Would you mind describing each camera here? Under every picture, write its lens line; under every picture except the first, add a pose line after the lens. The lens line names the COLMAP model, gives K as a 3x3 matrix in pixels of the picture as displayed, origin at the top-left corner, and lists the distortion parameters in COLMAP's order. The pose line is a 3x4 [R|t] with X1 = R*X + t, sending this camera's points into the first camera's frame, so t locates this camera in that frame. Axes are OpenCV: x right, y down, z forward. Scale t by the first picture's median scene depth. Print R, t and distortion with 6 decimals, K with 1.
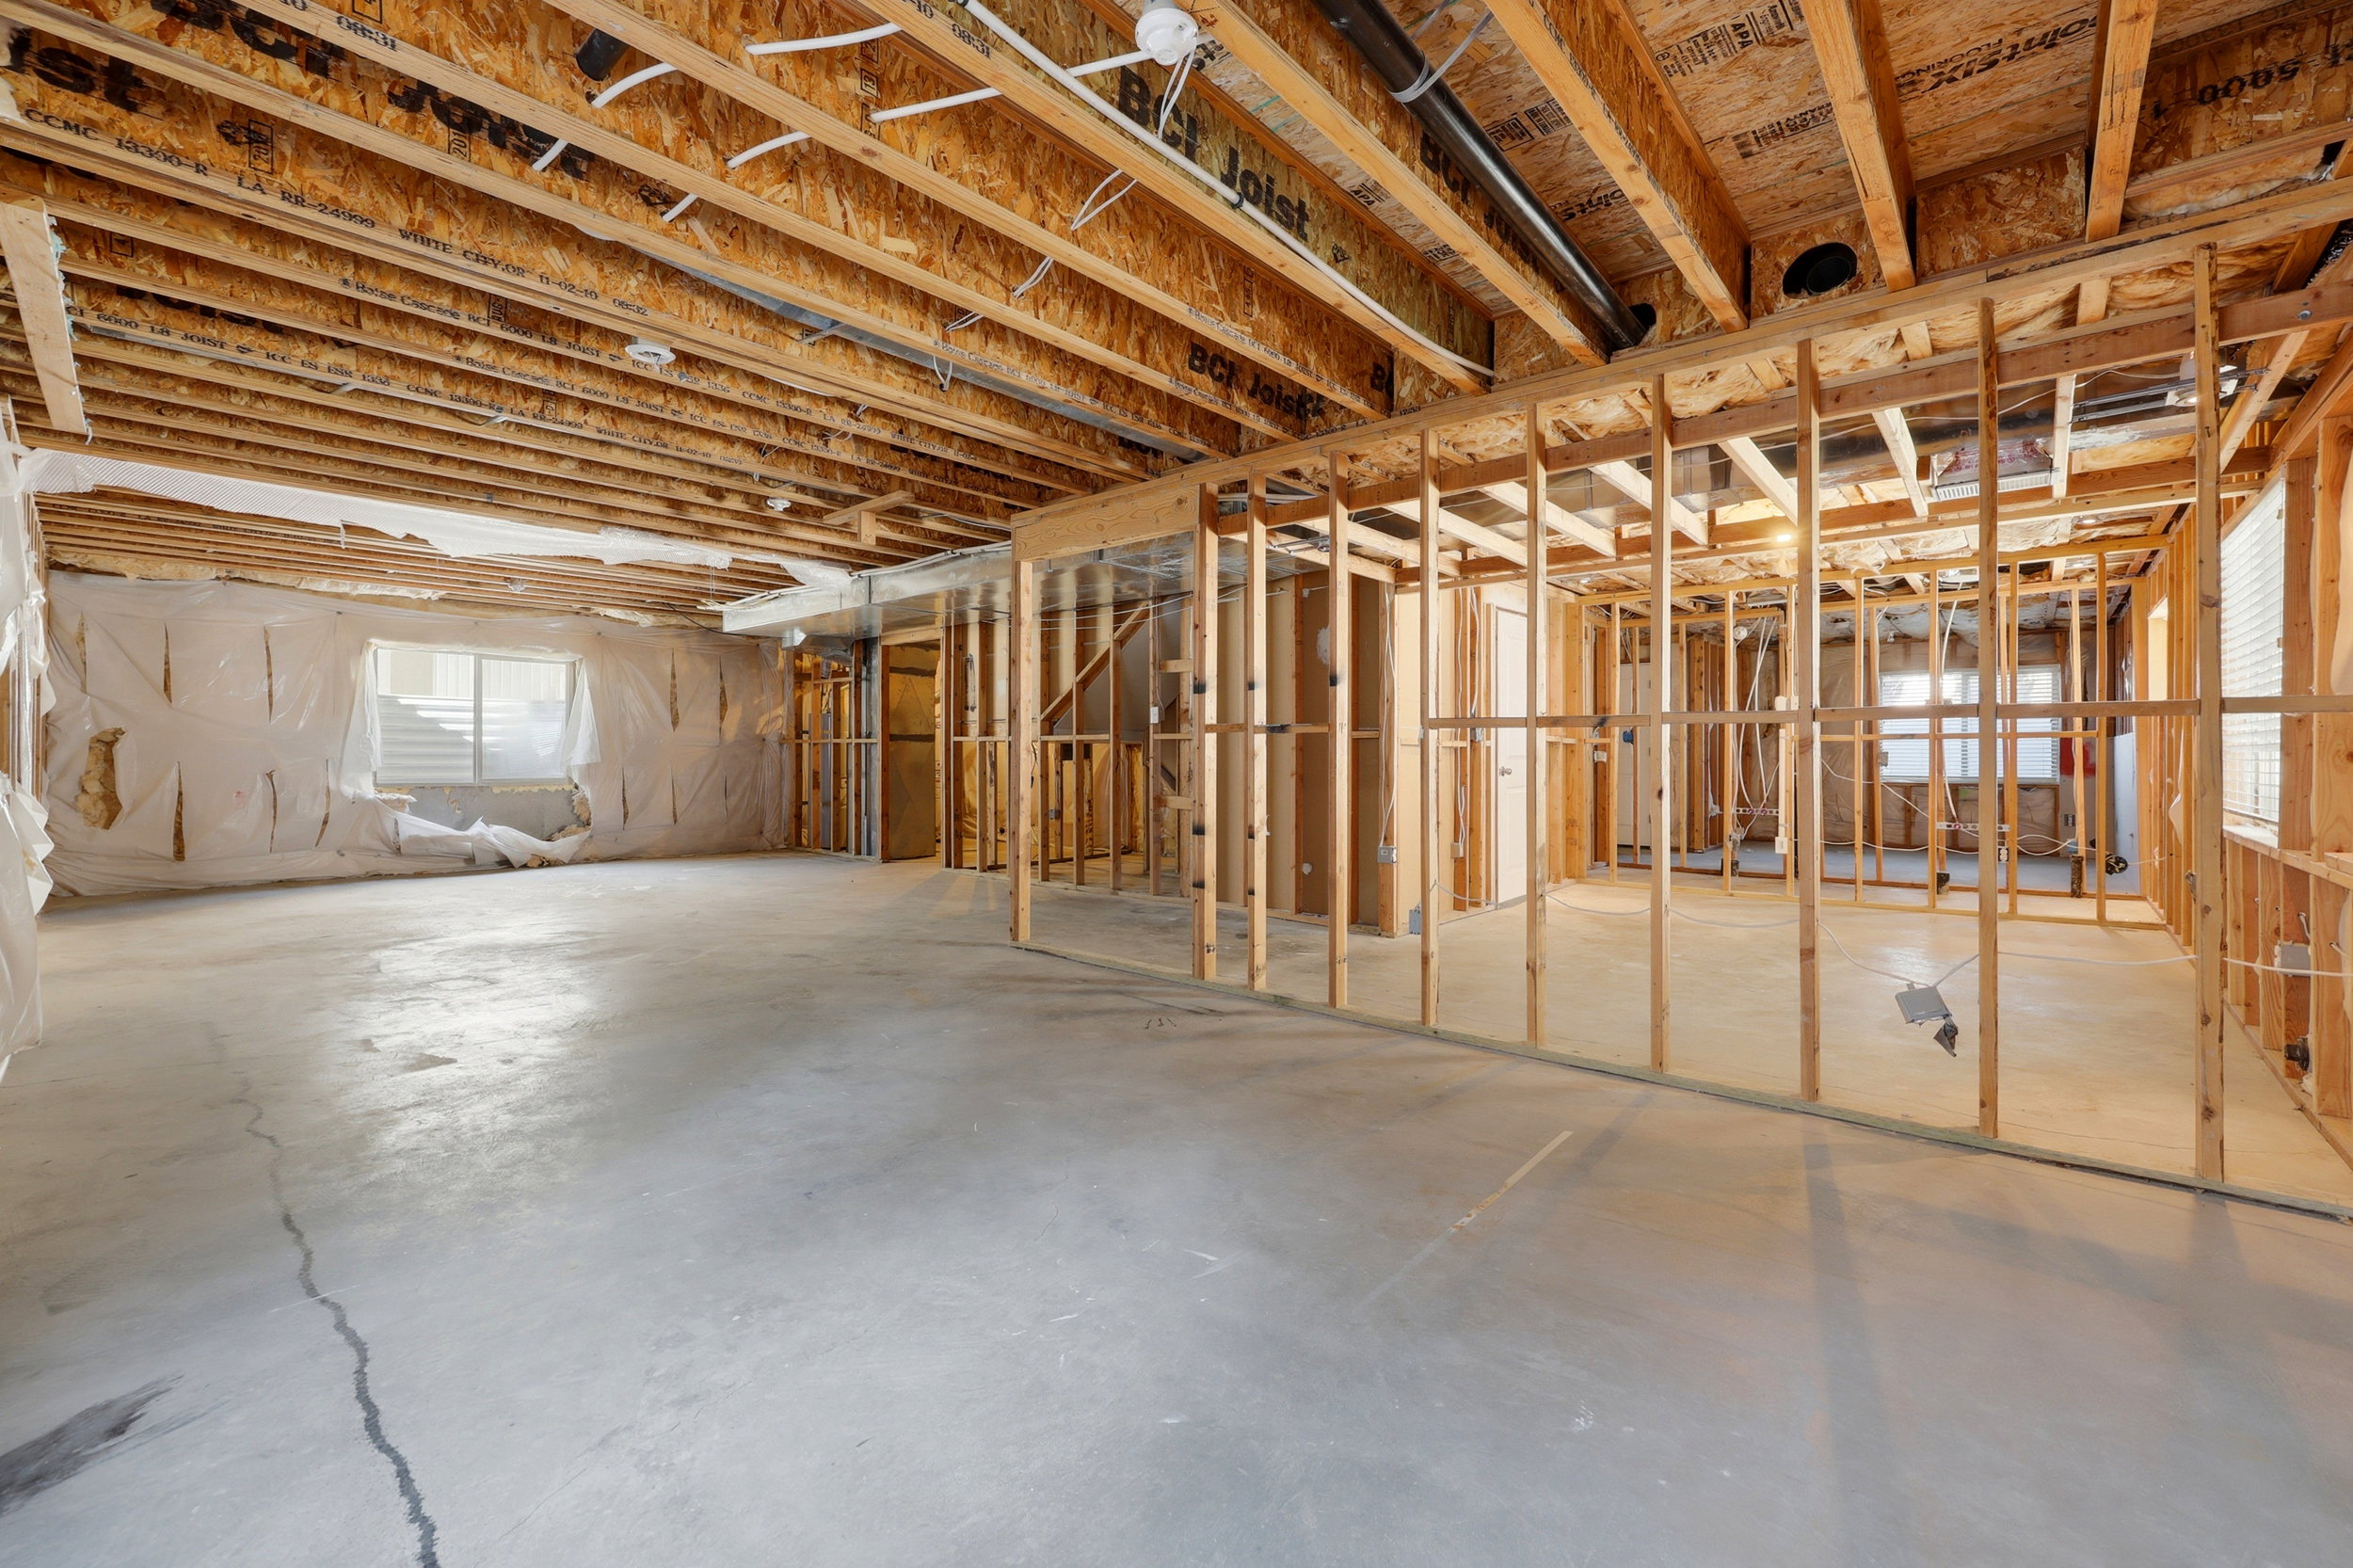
lens RADIAL K [[951.8, 0, 1175.1], [0, 951.8, 769.1], [0, 0, 1]] dist [-0.000346, -0.000235]
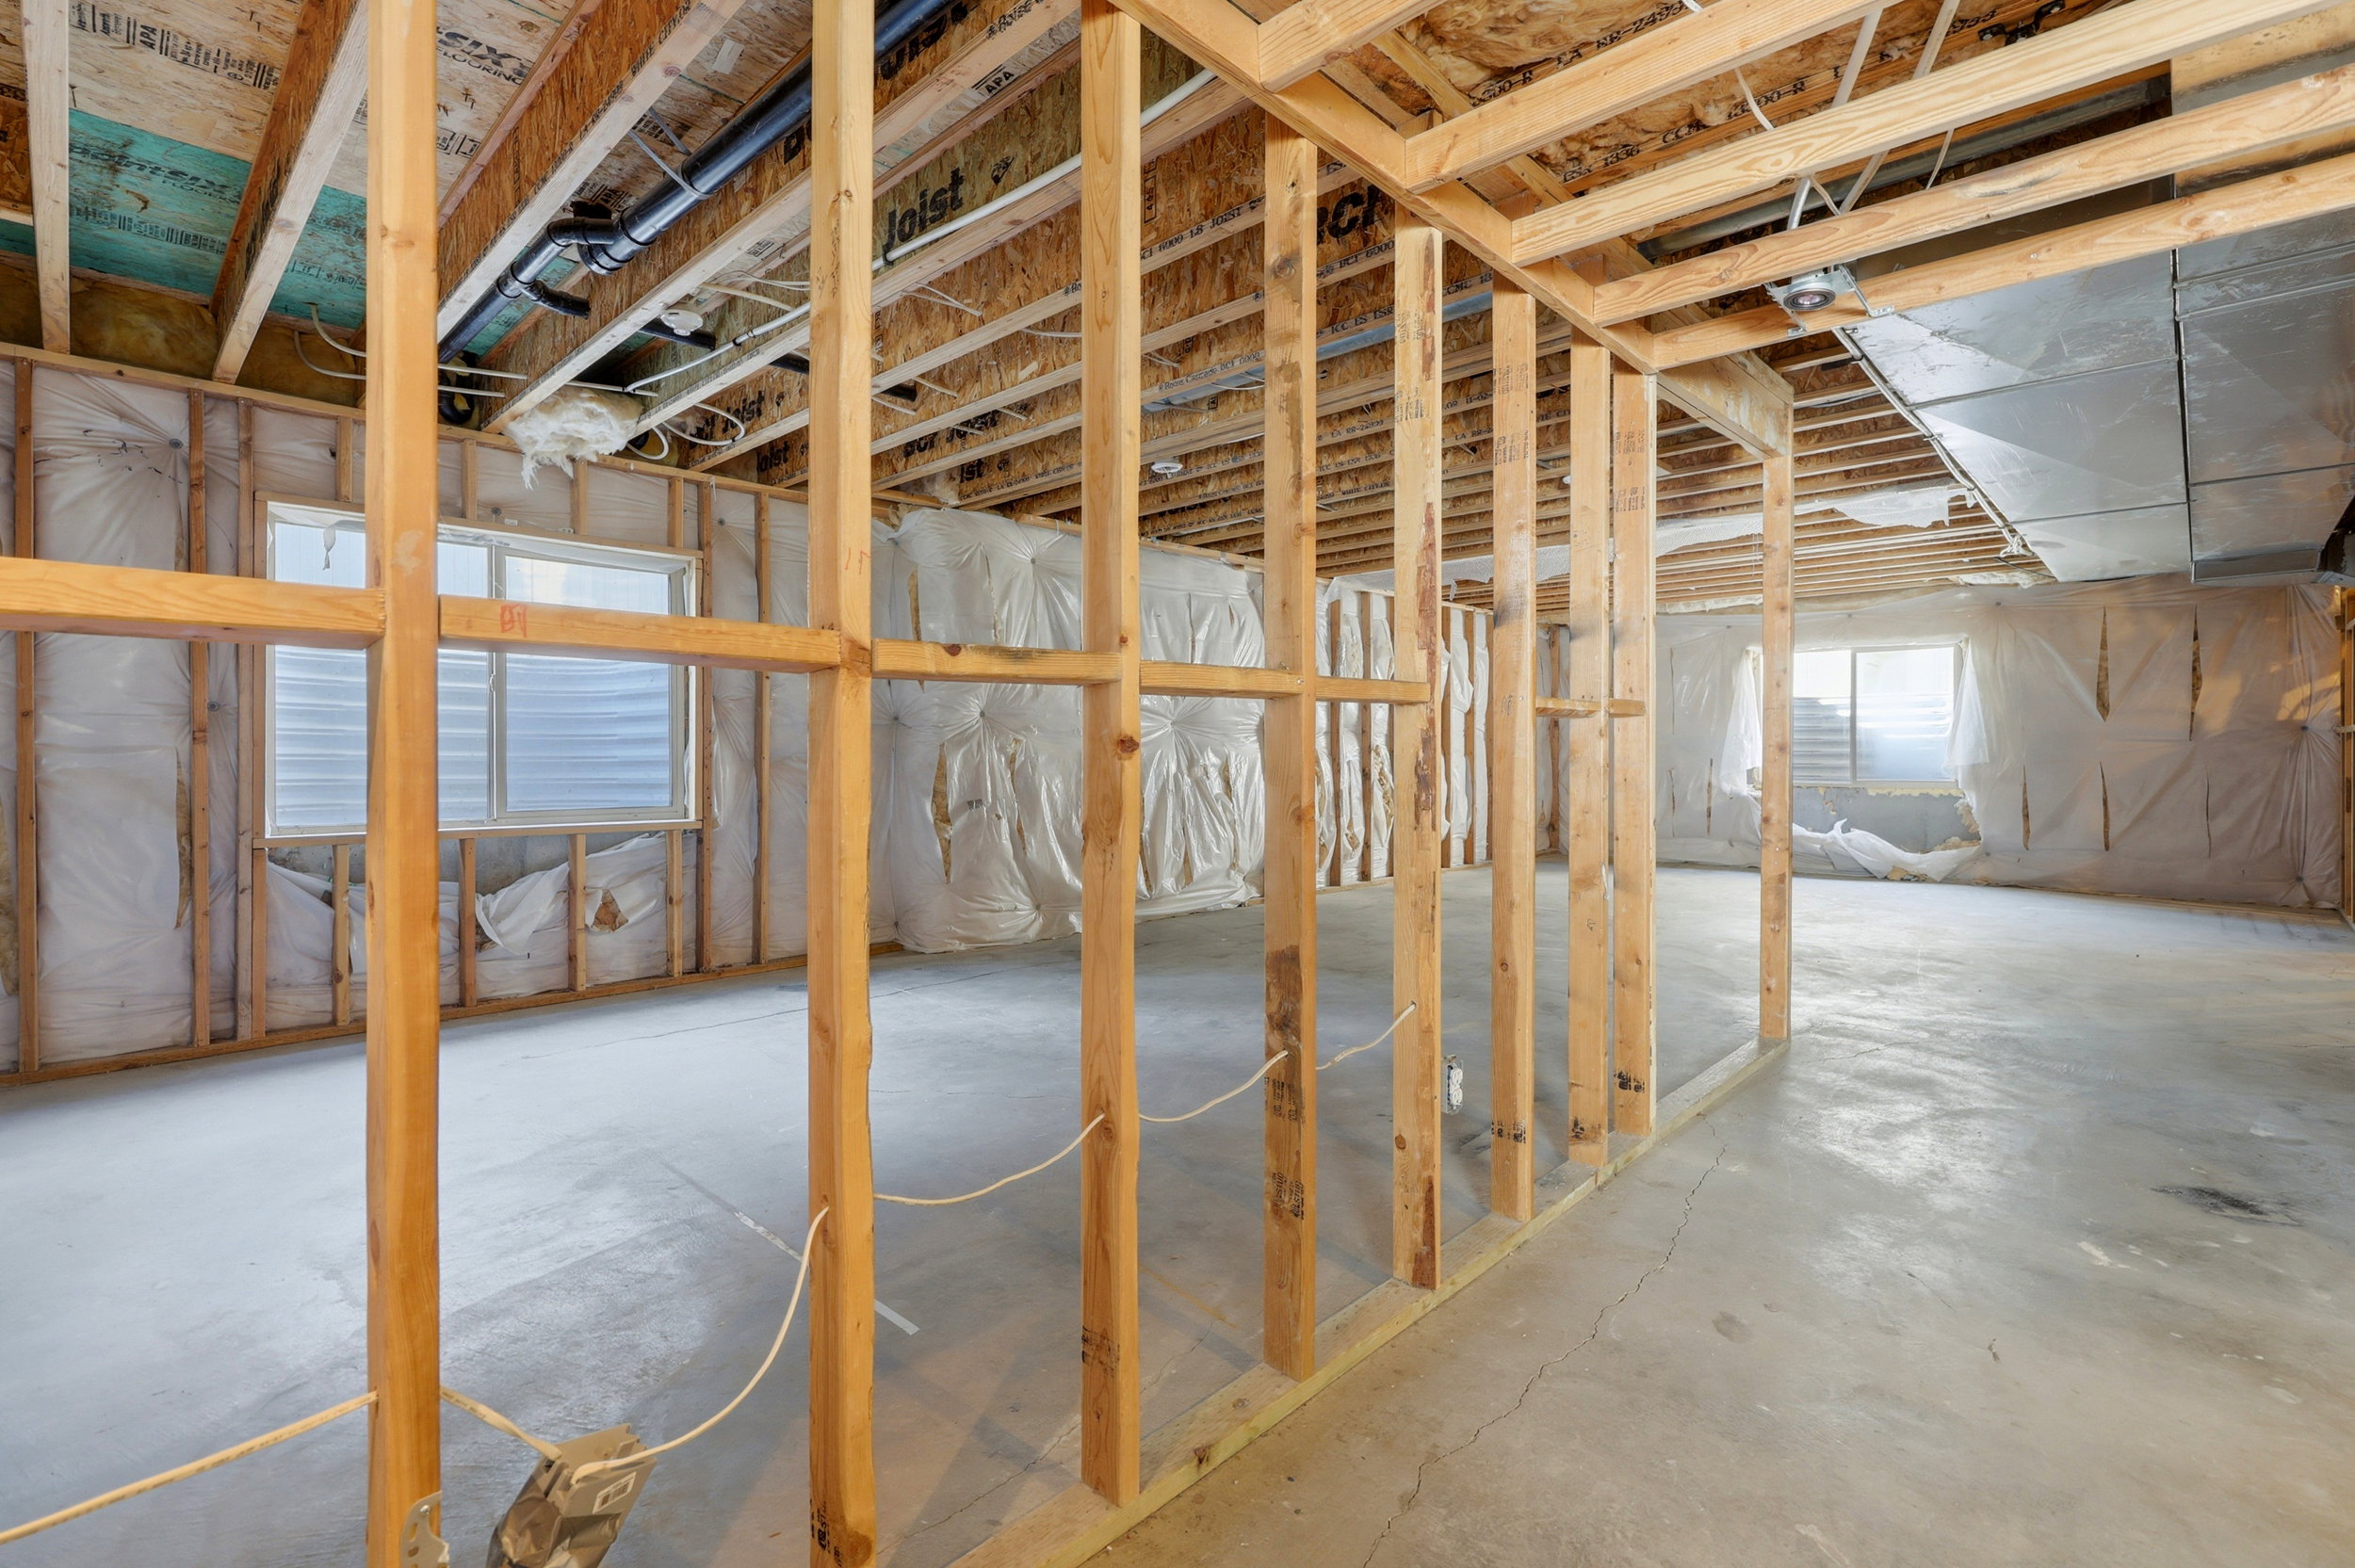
lens RADIAL K [[1057.9, 0, 1177.3], [0, 1057.9, 764.5], [0, 0, 1]] dist [0.006037, 0.000043]
pose [[-0.029902, 0.006407, -0.999532, 0.327348], [-0.012414, 0.999900, 0.006781, -0.003715], [0.999476, 0.012611, -0.029820, 0.347078]]
